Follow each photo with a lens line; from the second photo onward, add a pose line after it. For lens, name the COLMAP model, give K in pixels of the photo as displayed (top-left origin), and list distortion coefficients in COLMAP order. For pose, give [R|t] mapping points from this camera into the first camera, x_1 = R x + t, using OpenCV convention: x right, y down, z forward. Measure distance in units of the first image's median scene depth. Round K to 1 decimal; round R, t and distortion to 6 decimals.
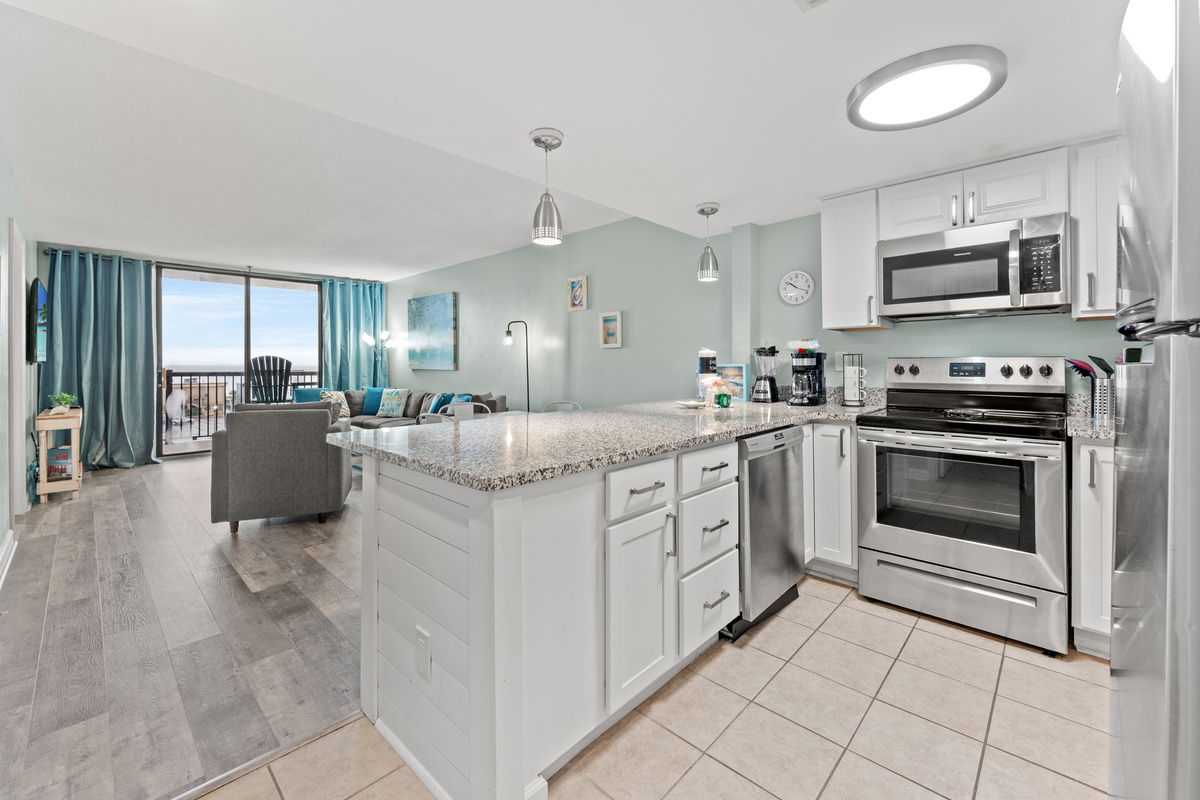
lens RADIAL K [[491.7, 0, 603.1], [0, 491.7, 364.7], [0, 0, 1]] dist [-0.001605, -0.000080]
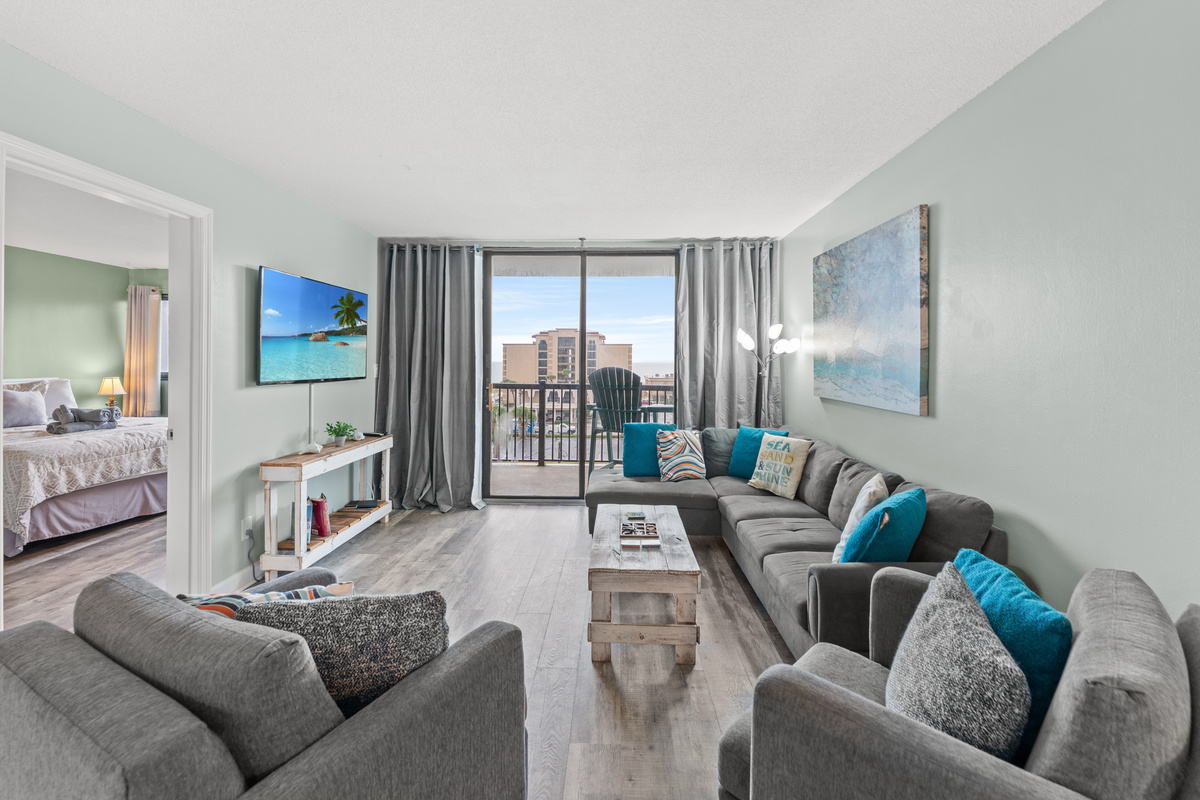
lens RADIAL K [[490.4, 0, 607.1], [0, 490.4, 361.5], [0, 0, 1]] dist [-0.000427, 0.000071]
pose [[0.672604, 0.005349, -0.739984, -0.289630], [-0.010015, 0.999948, -0.001875, -0.040980], [0.739935, 0.008672, 0.672622, 0.880472]]
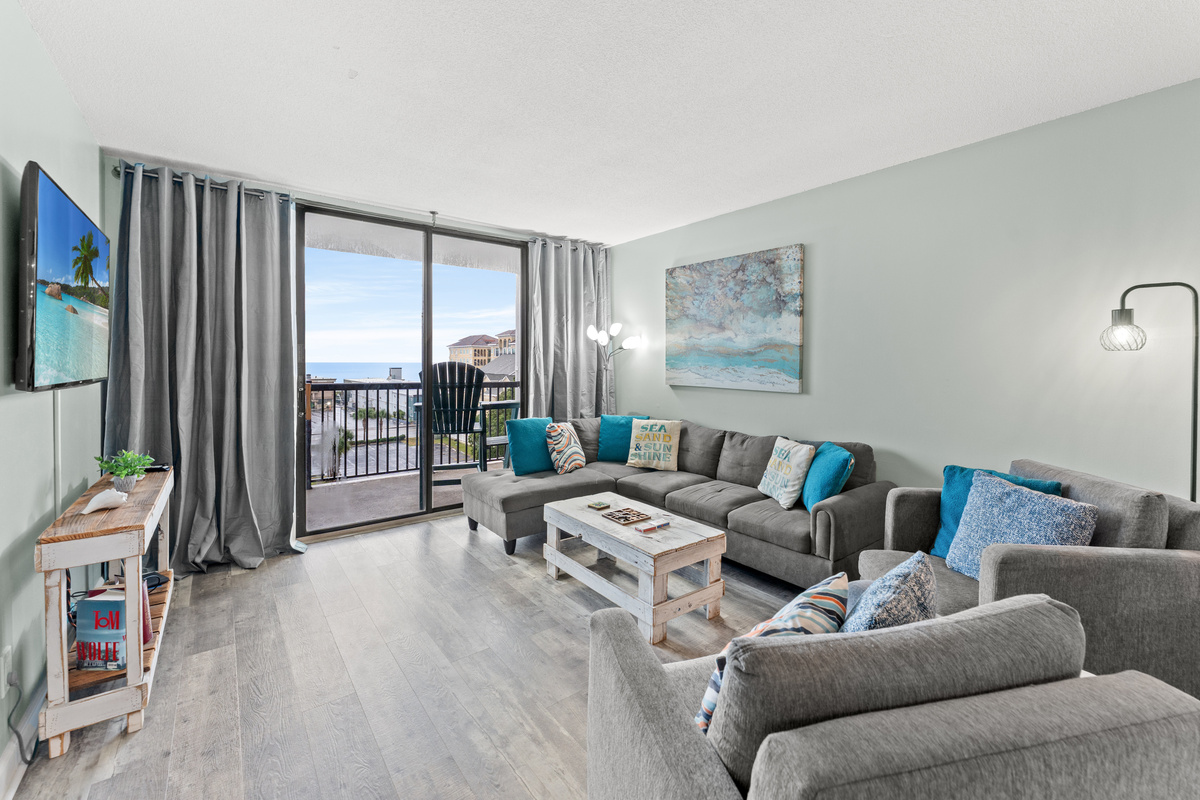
lens RADIAL K [[488.9, 0, 602.7], [0, 488.9, 370.4], [0, 0, 1]] dist [-0.001411, -0.000257]
pose [[0.988769, 0.009638, -0.149141, -0.664790], [-0.007666, 0.999875, 0.013795, -0.028442], [0.149255, -0.012497, 0.988720, 0.690051]]
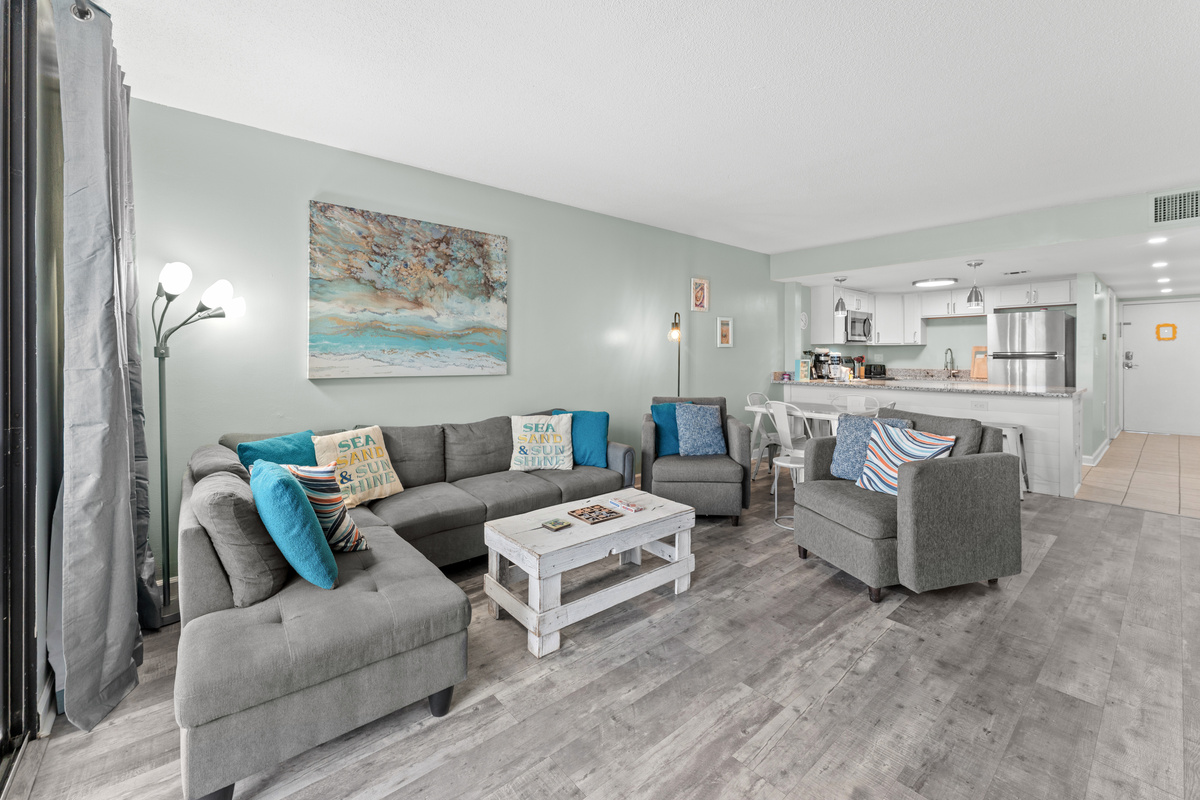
lens RADIAL K [[491.0, 0, 604.9], [0, 491.0, 356.6], [0, 0, 1]] dist [-0.000564, -0.000034]
pose [[0.104865, 0.000097, 0.994486, -1.314280], [0.005107, 0.999987, -0.000636, -0.012879], [-0.994473, 0.005145, 0.104863, 1.265003]]
